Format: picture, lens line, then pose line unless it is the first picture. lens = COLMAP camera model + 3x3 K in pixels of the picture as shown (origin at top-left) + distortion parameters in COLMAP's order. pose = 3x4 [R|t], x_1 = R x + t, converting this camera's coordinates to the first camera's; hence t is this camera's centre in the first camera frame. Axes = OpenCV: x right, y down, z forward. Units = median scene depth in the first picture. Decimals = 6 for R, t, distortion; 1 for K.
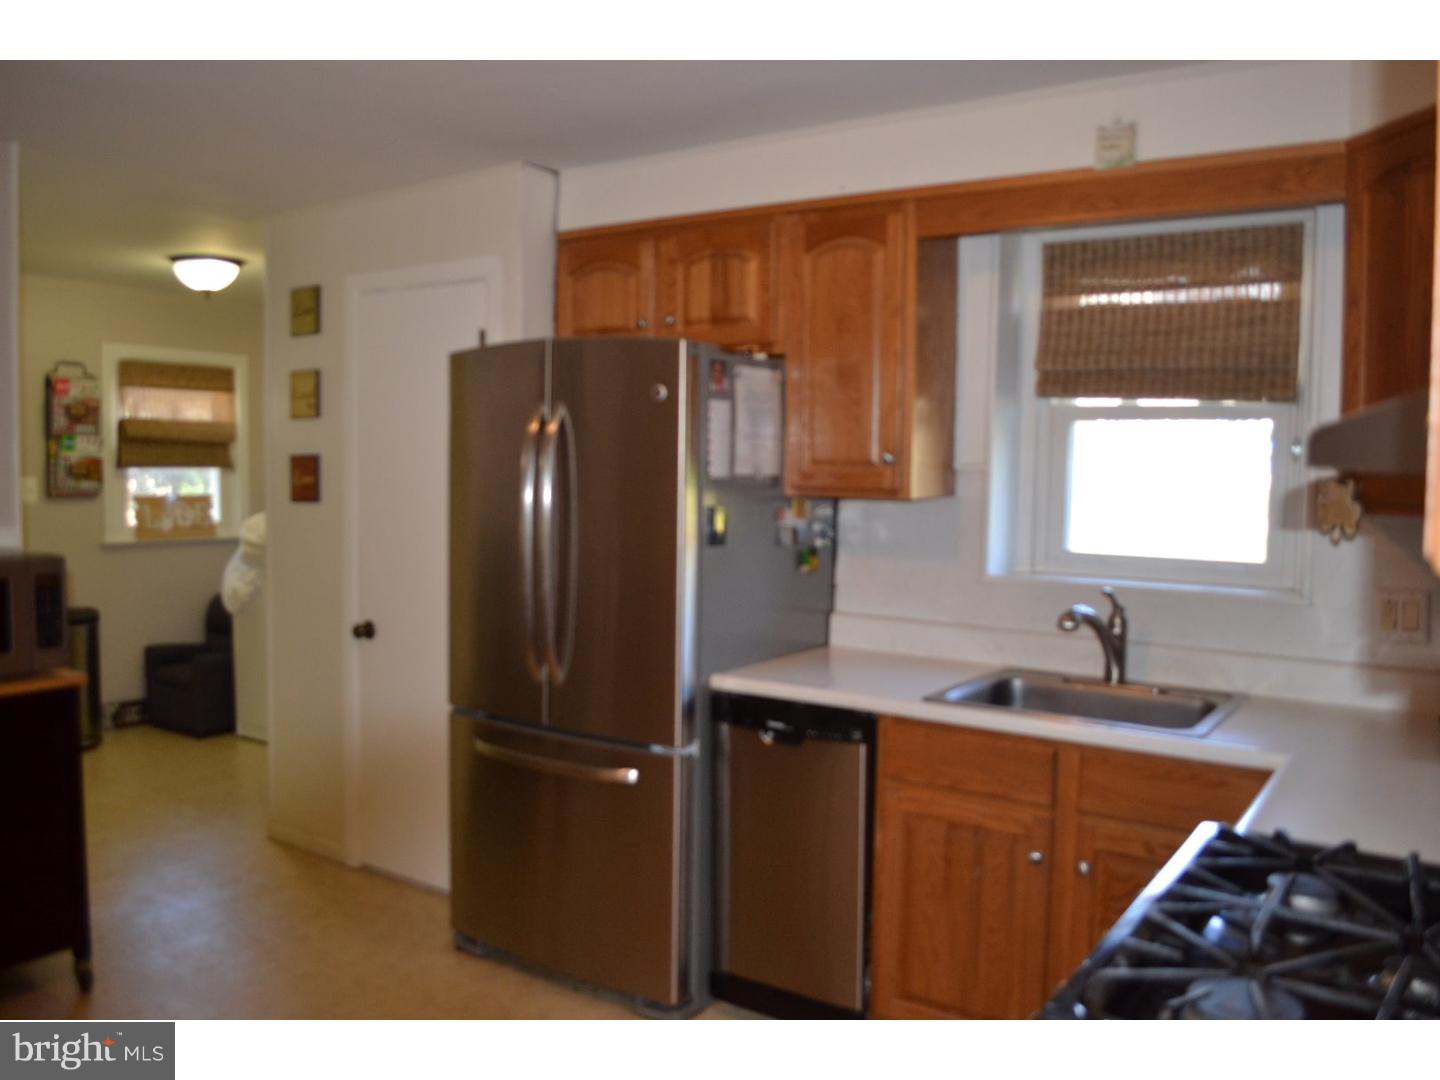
lens RADIAL K [[1147.5, 0, 712.2], [0, 1147.5, 544.4], [0, 0, 1]] dist [-0.083187, -0.004688]
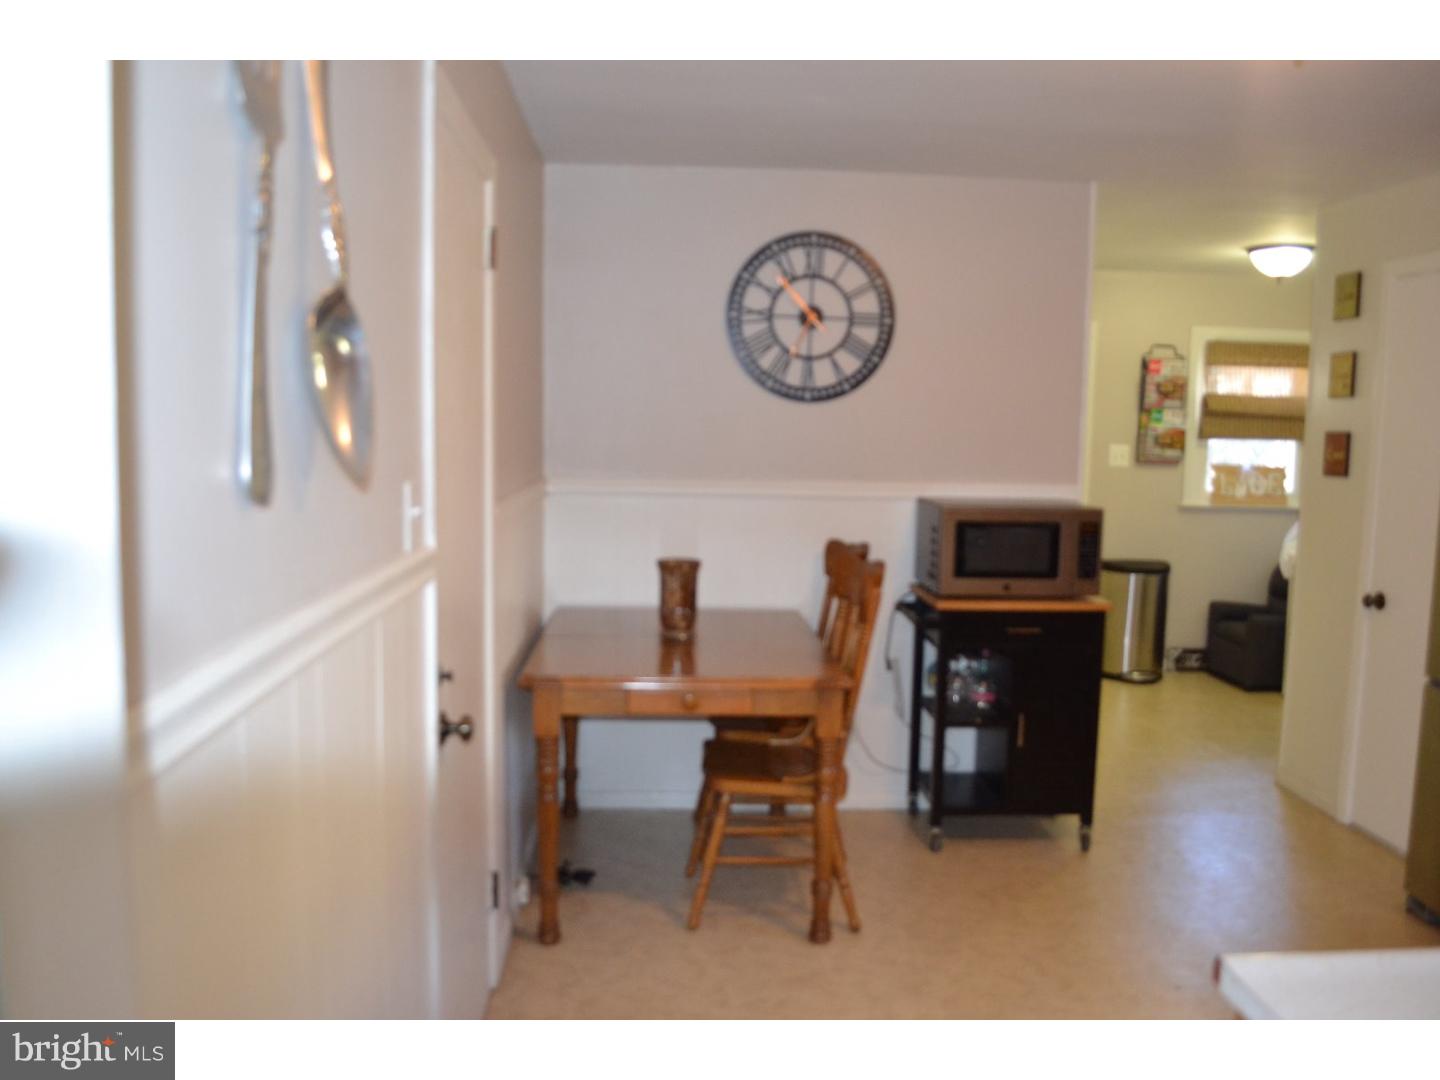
lens RADIAL K [[1147.5, 0, 714.5], [0, 1147.5, 545.3], [0, 0, 1]] dist [-0.083187, -0.004688]
pose [[0.602121, 0.084688, -0.793901, 0.128664], [-0.062287, 0.996311, 0.059039, 0.001668], [0.795972, 0.013901, 0.605174, -0.099710]]
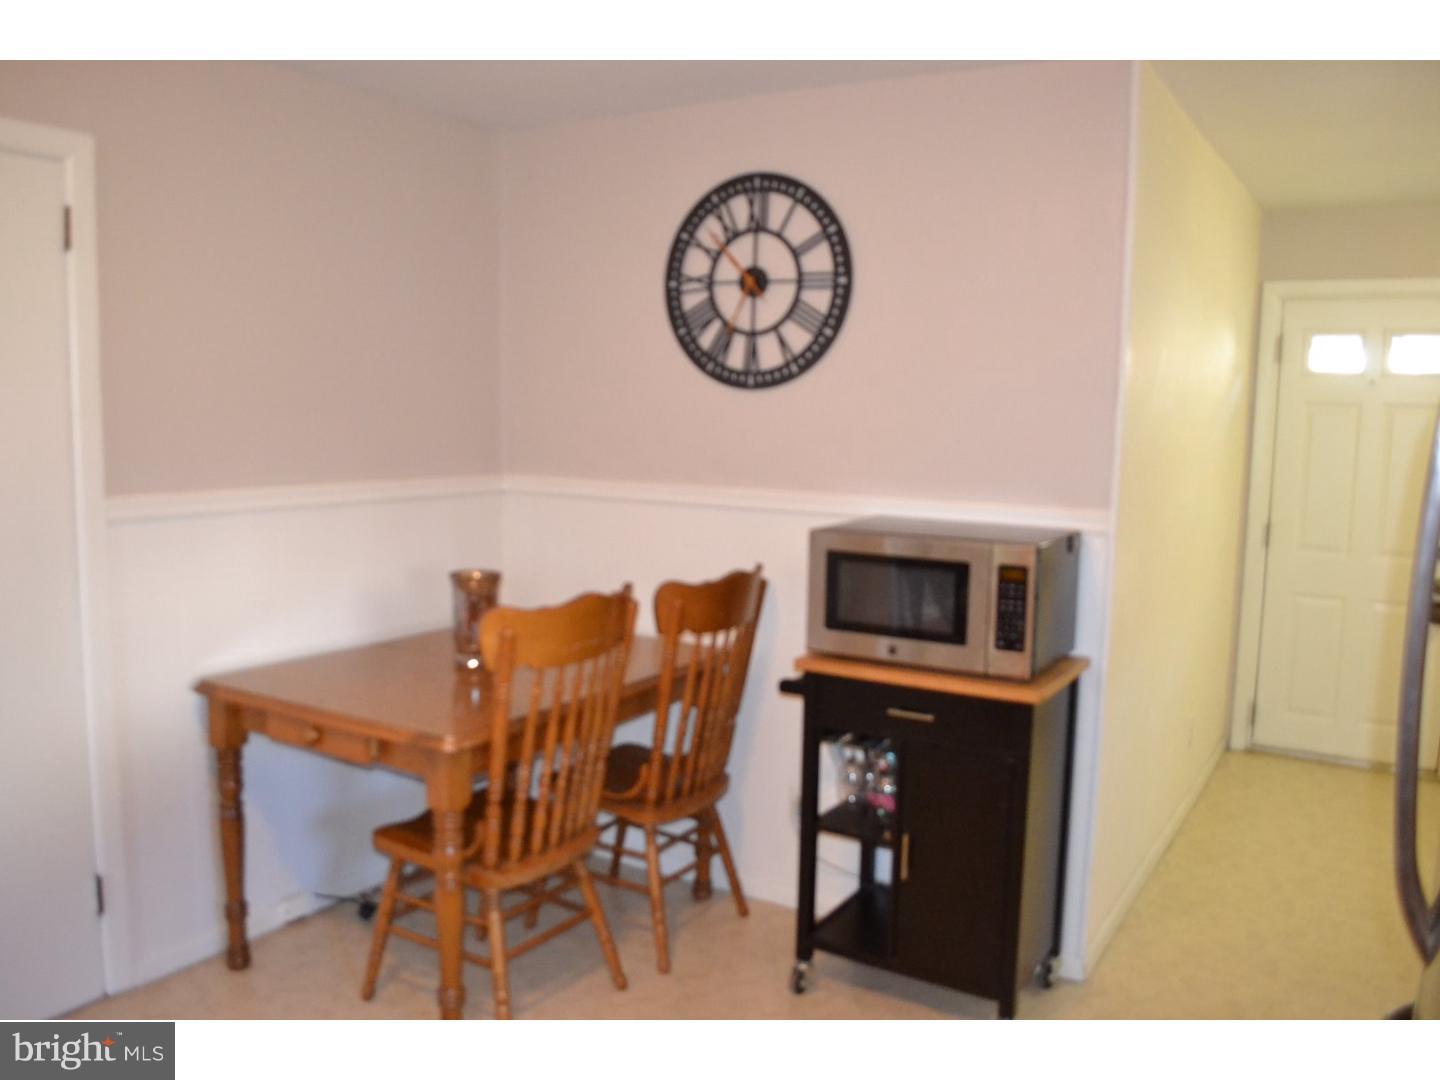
lens RADIAL K [[1147.5, 0, 716.6], [0, 1147.5, 543.6], [0, 0, 1]] dist [-0.083187, -0.004688]
pose [[0.052751, 0.101659, -0.993420, 0.175141], [-0.087785, 0.991426, 0.096794, -0.043039], [0.994742, 0.082102, 0.061223, 0.586370]]
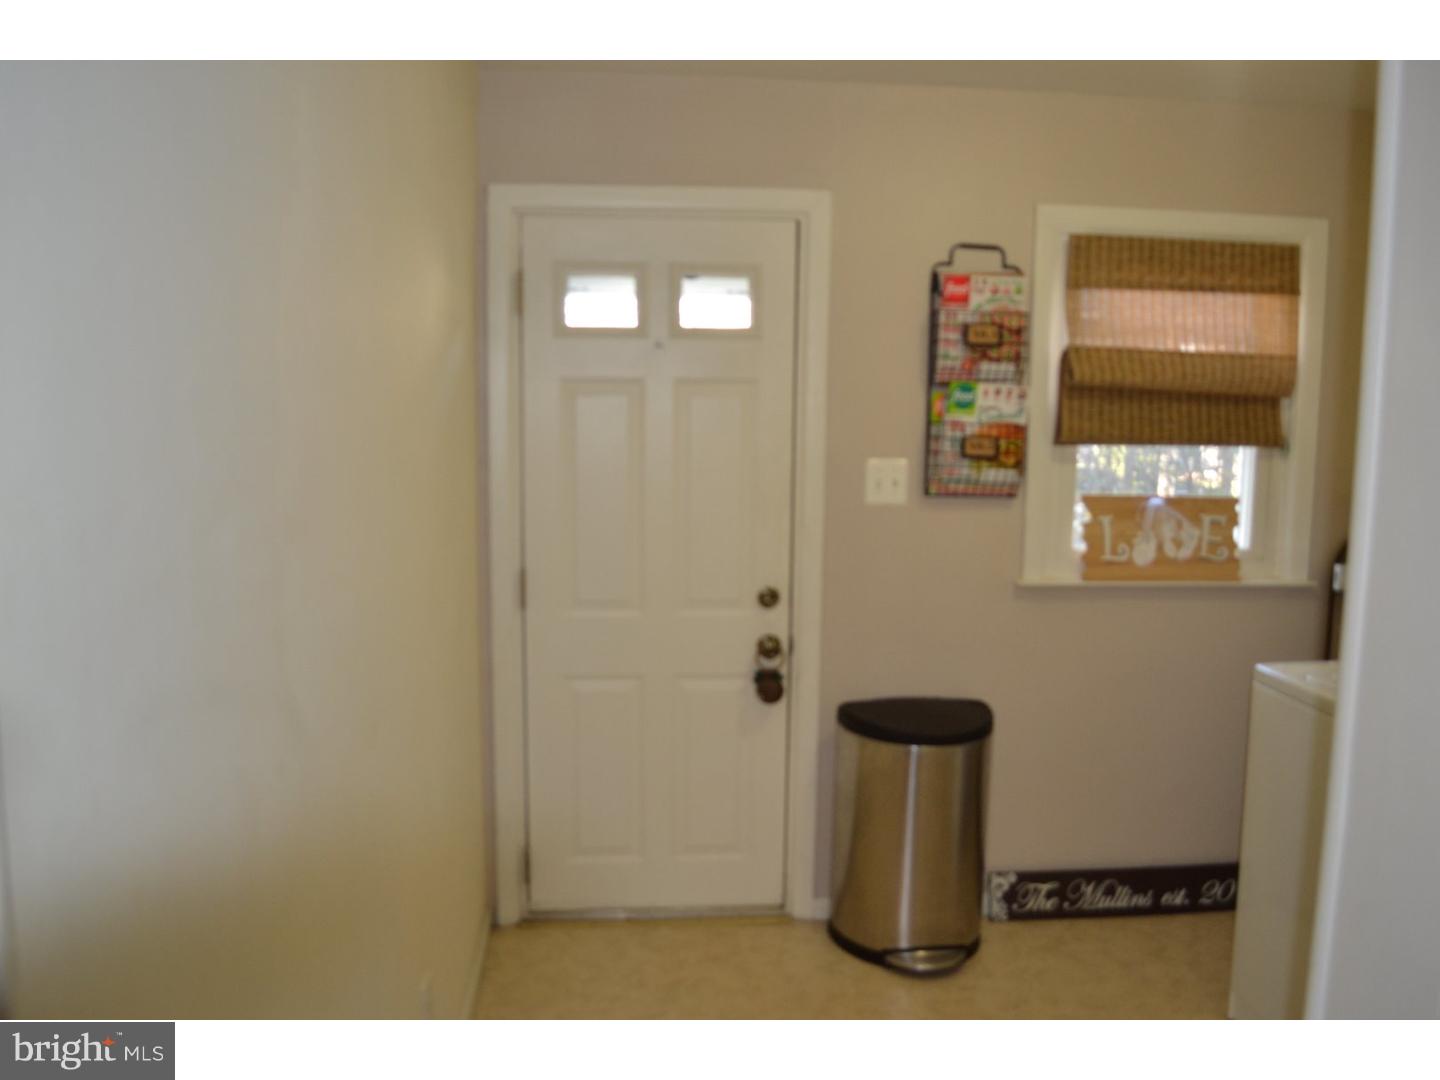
lens RADIAL K [[1147.5, 0, 697.7], [0, 1147.5, 573.0], [0, 0, 1]] dist [-0.083187, -0.004688]
pose [[0.620532, 0.110443, -0.776365, -0.349852], [-0.055920, 0.993744, 0.096671, -0.082136], [0.782185, -0.016573, 0.622826, 0.875062]]
